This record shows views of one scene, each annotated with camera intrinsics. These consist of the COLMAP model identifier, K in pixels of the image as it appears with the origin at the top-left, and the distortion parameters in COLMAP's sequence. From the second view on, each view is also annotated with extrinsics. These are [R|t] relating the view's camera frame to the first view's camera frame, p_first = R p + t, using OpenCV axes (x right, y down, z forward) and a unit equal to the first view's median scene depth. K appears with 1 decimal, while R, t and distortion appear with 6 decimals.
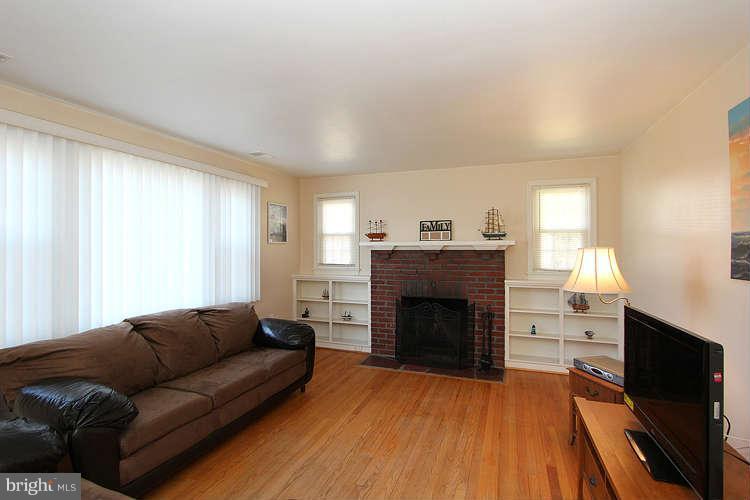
lens RADIAL K [[368.6, 0, 355.4], [0, 368.6, 248.7], [0, 0, 1]] dist [-0.017130, 0.002348]
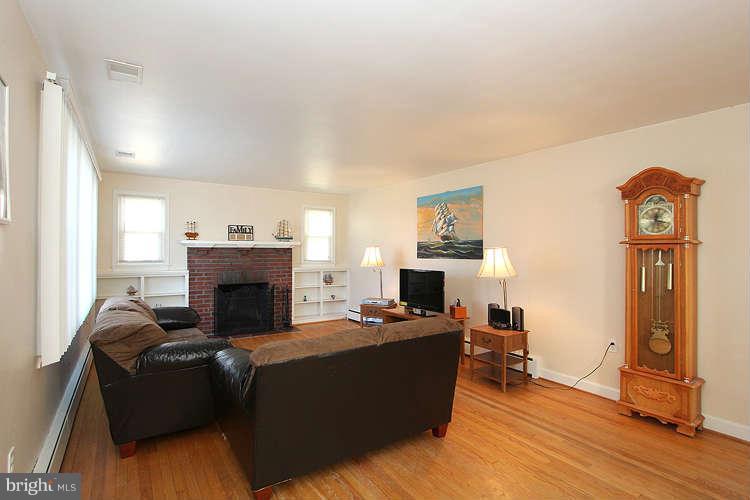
lens RADIAL K [[368.6, 0, 378.9], [0, 368.6, 248.6], [0, 0, 1]] dist [-0.017130, 0.002348]
pose [[0.563936, 0.008271, 0.825777, -0.599316], [-0.006920, 0.999962, -0.005290, 0.010555], [-0.825789, -0.002731, 0.563972, -0.149149]]
